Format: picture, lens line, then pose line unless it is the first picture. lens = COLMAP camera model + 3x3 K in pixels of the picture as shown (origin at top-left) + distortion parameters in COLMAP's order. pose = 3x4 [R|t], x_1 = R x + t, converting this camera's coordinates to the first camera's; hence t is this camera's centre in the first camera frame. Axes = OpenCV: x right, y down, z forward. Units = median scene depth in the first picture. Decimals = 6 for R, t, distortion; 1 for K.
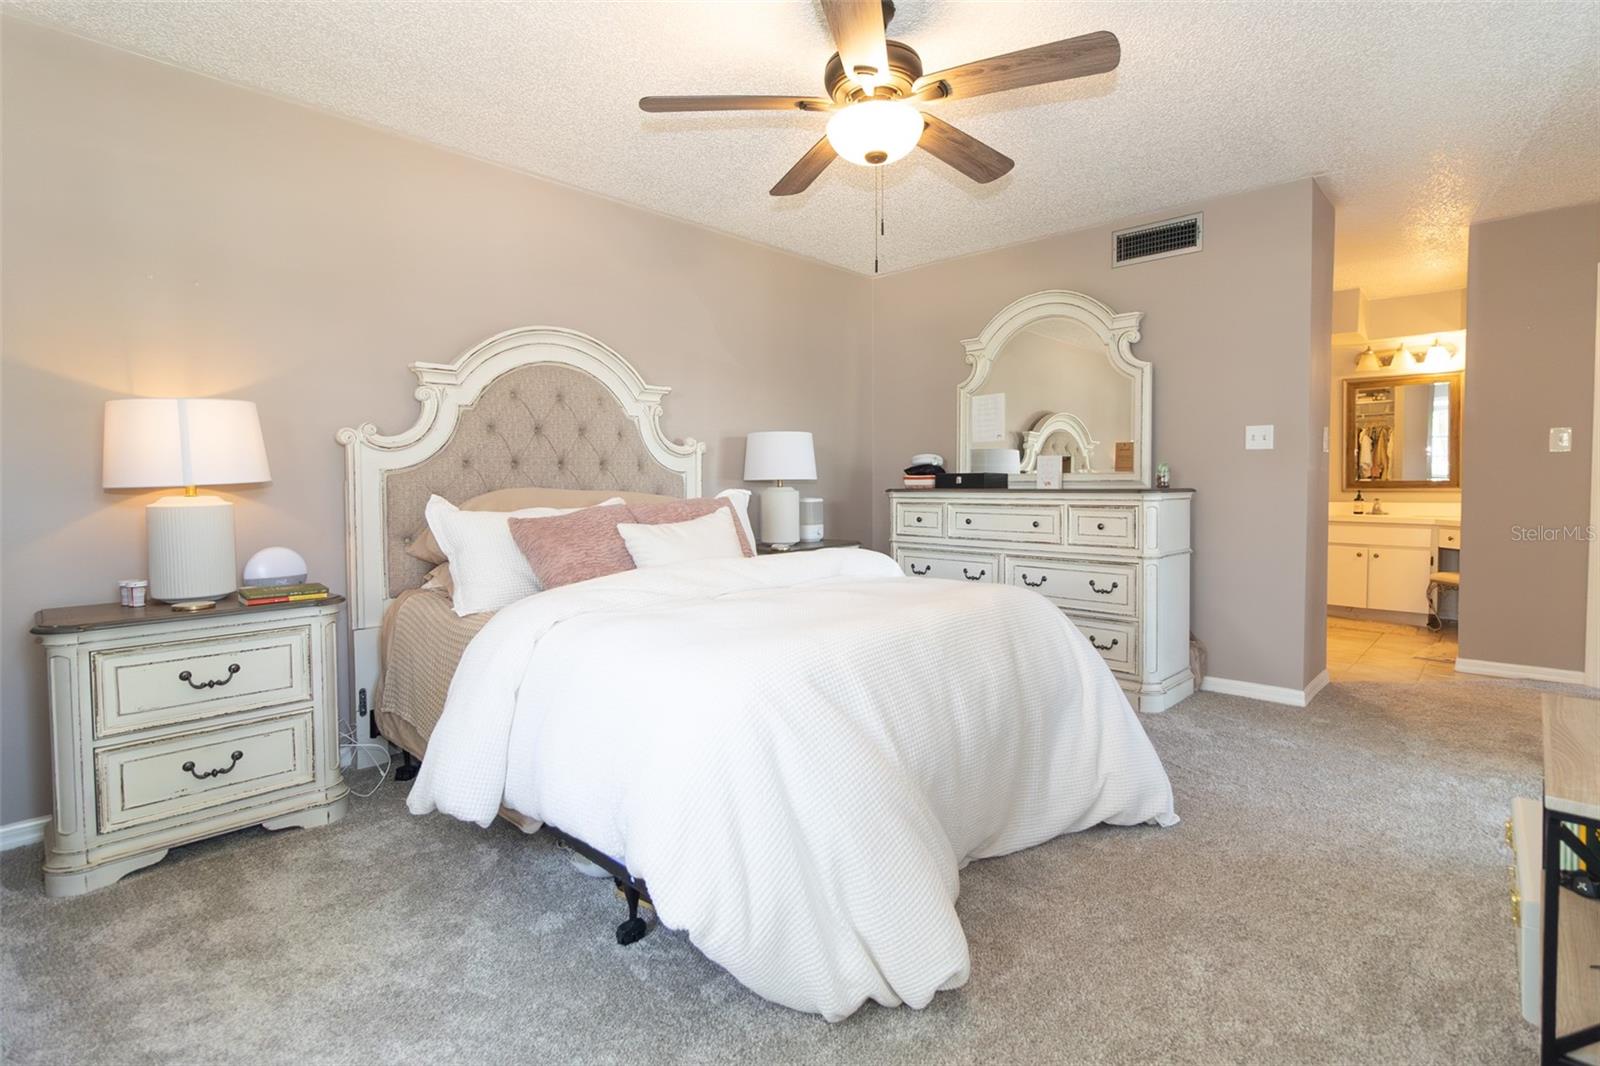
lens RADIAL K [[751.8, 0, 822.2], [0, 751.8, 505.5], [0, 0, 1]] dist [0.002291, 0.000945]
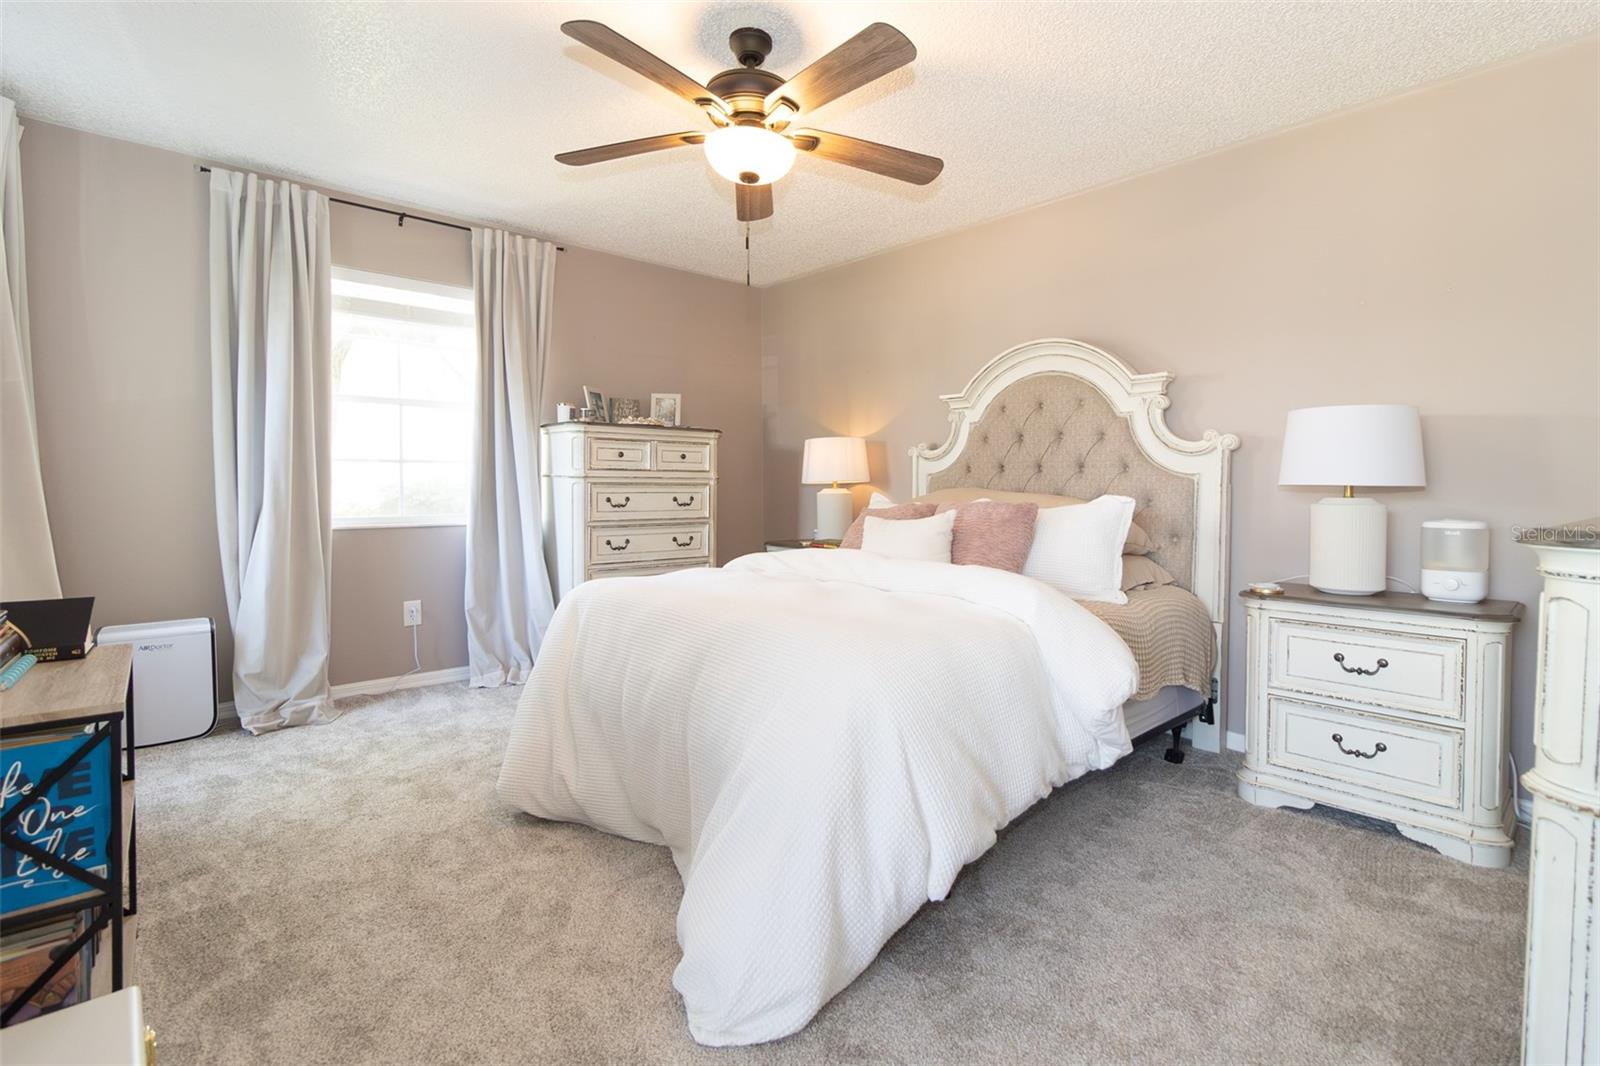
lens RADIAL K [[751.8, 0, 822.2], [0, 751.8, 505.5], [0, 0, 1]] dist [0.002291, 0.000945]
pose [[-0.048675, 0.038813, -0.998060, 0.579601], [-0.034989, 0.998565, 0.040539, -0.027364], [0.998202, 0.036894, -0.047247, 0.592232]]
